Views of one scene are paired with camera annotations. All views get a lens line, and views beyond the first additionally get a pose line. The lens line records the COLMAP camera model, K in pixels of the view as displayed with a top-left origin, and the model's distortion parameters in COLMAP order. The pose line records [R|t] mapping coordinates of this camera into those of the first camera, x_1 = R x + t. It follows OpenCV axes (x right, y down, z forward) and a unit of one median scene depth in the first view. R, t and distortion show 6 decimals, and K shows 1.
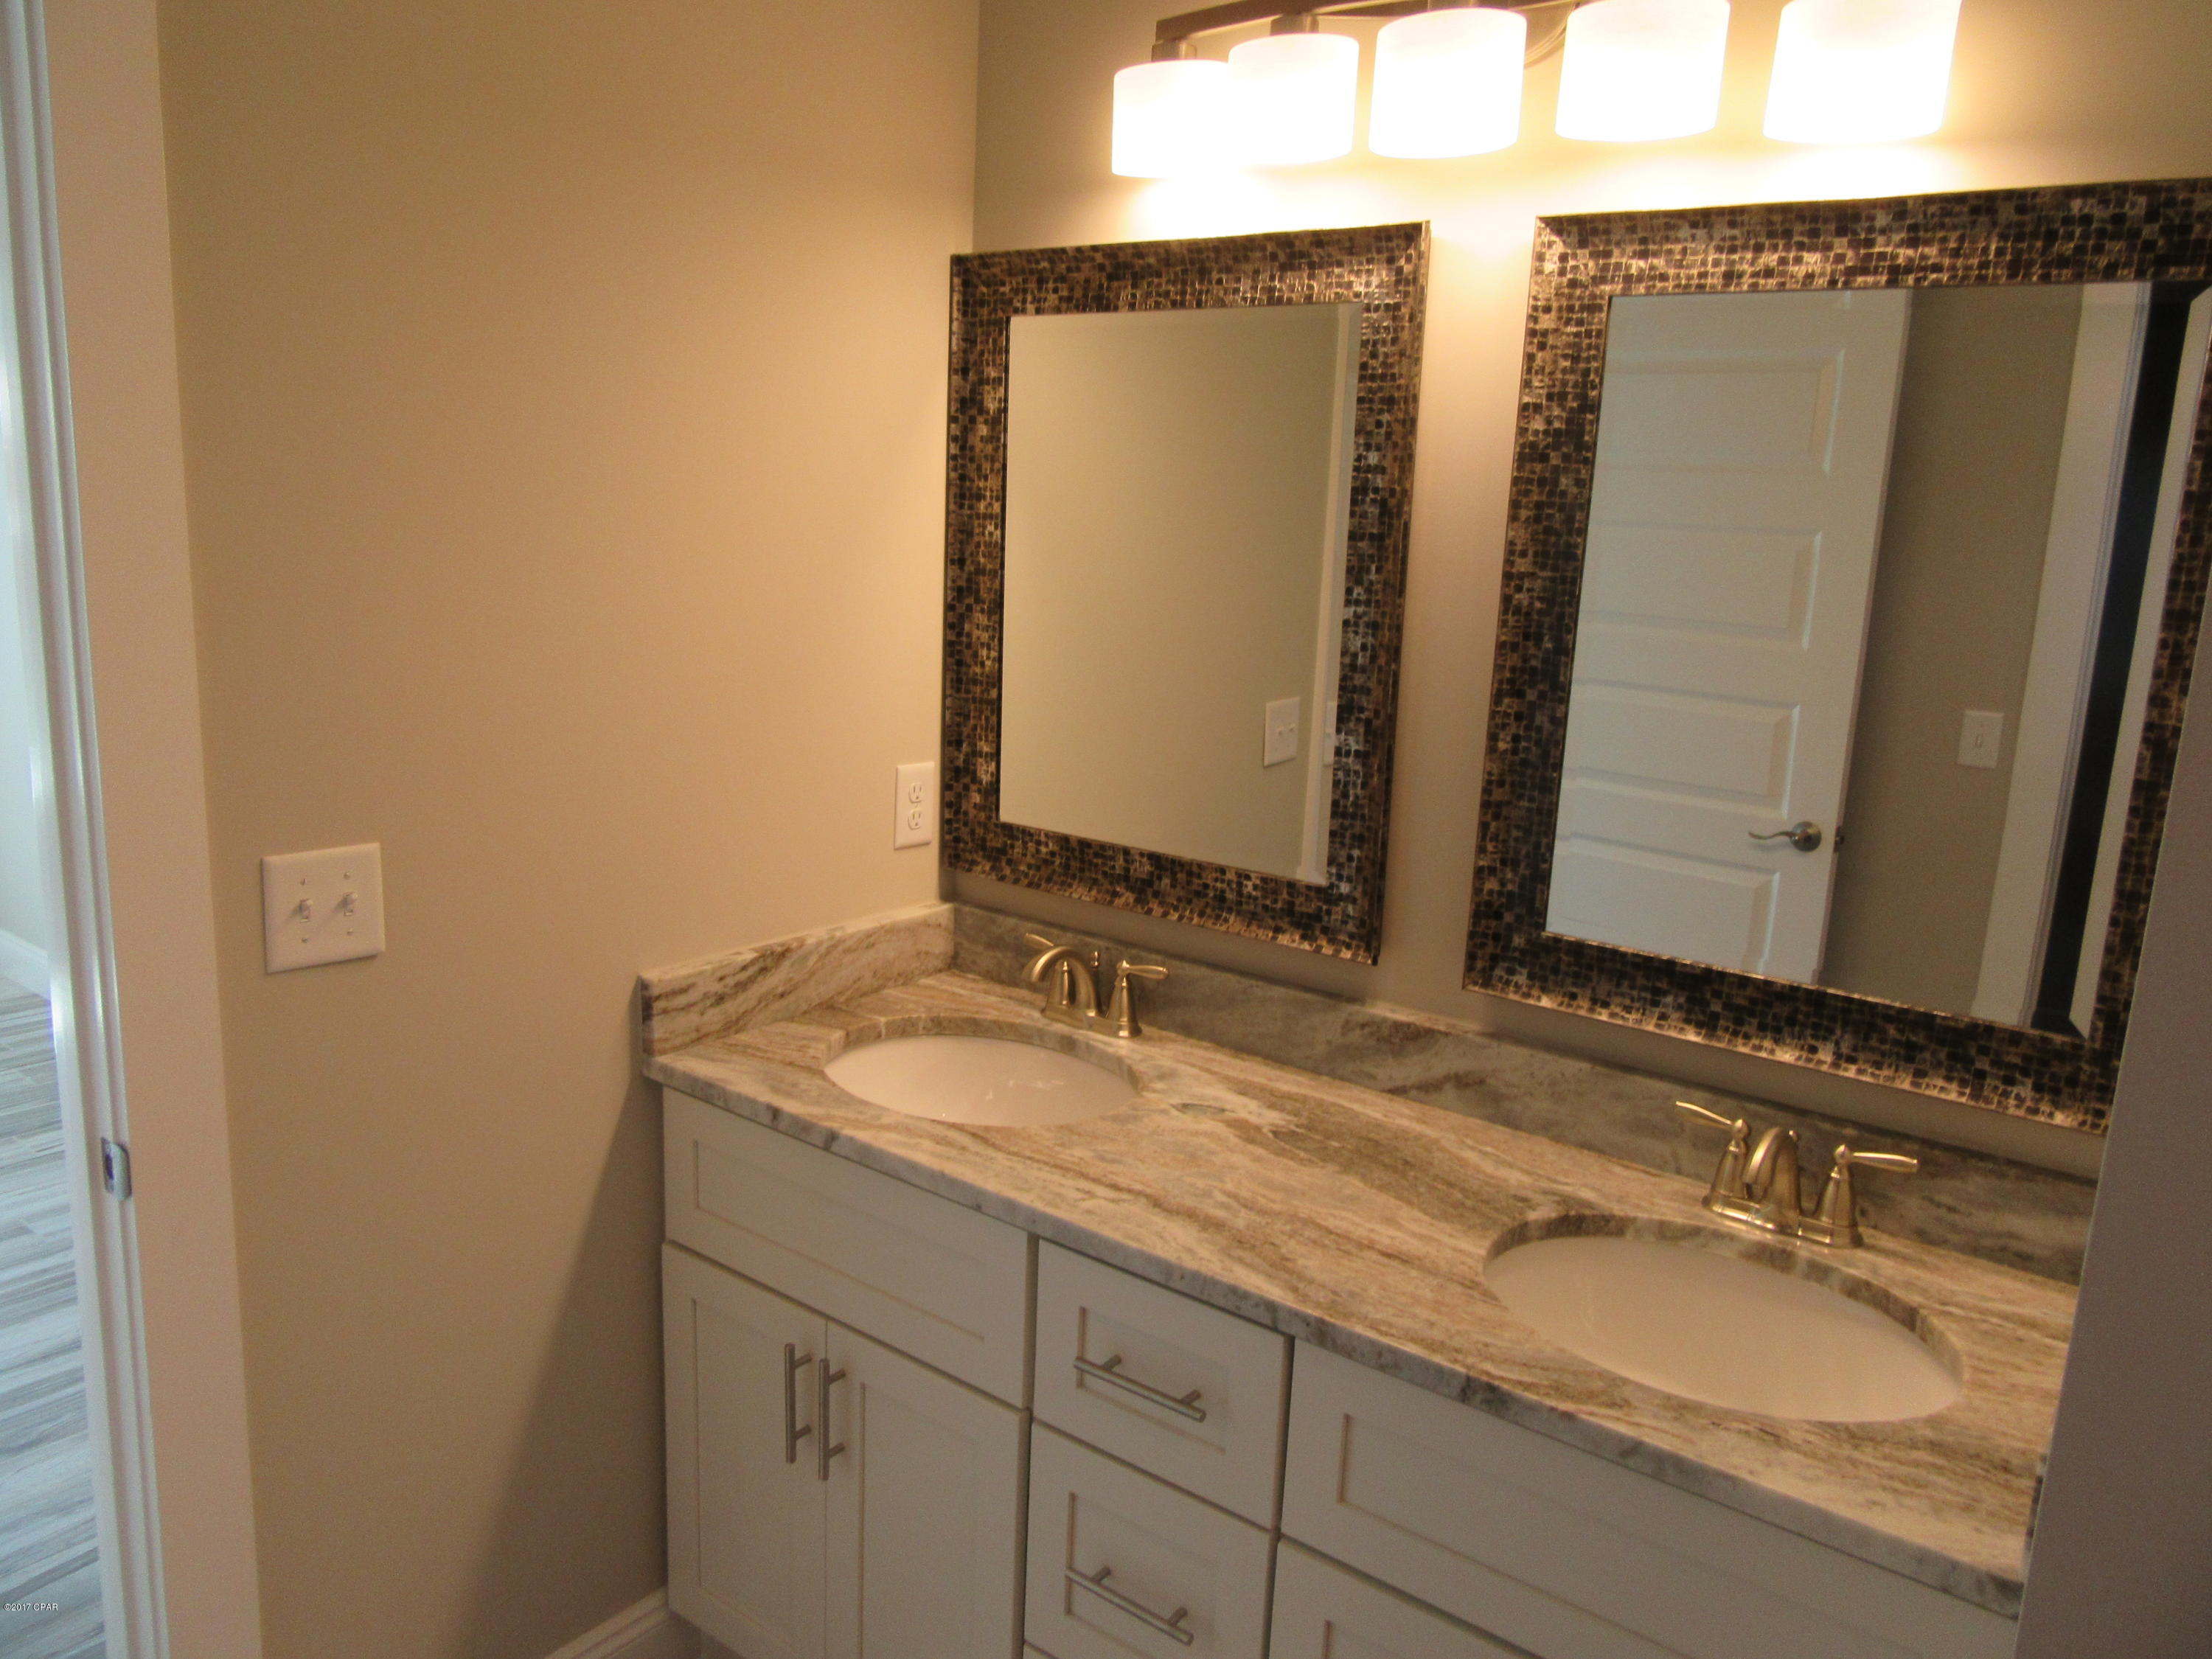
lens RADIAL K [[1643.7, 0, 1104.1], [0, 1643.7, 829.0], [0, 0, 1]] dist [-0.020120, 0.023452]
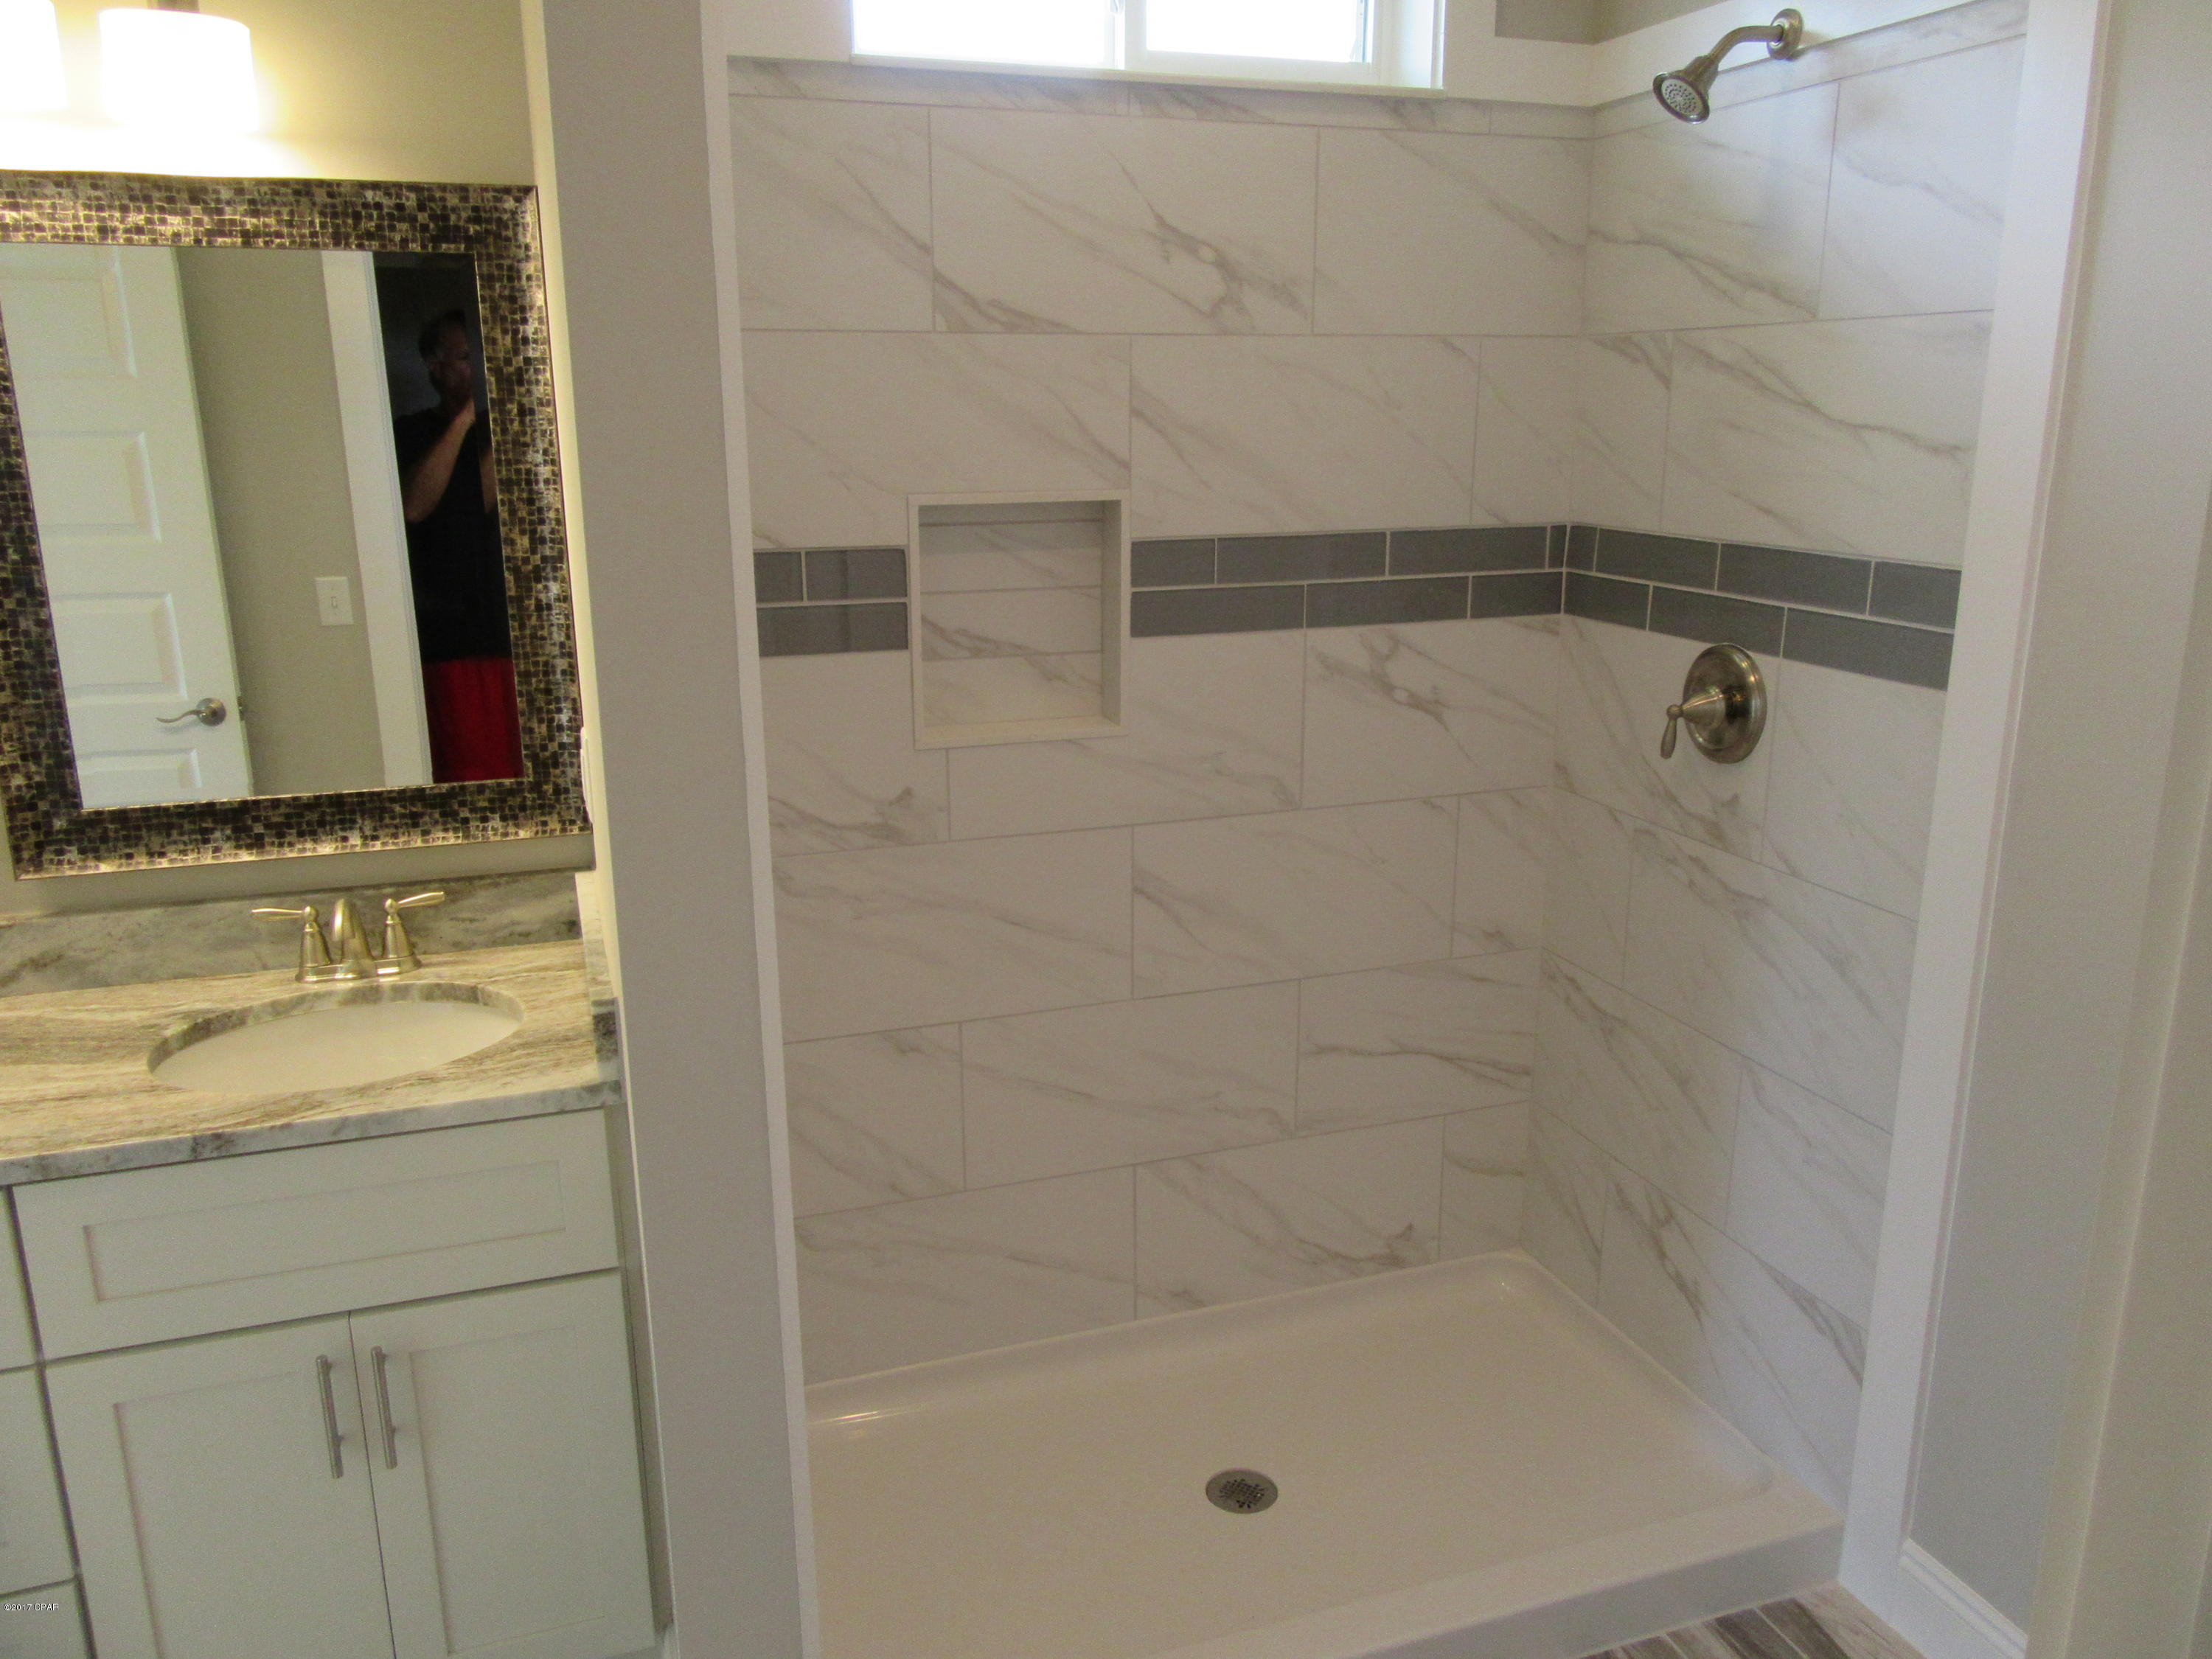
lens RADIAL K [[1643.7, 0, 1129.6], [0, 1643.7, 842.4], [0, 0, 1]] dist [-0.020120, 0.023452]
pose [[0.547000, -0.263232, 0.794670, -0.274959], [0.199043, 0.962949, 0.181965, 0.025505], [-0.813125, 0.058638, 0.579128, -0.276503]]
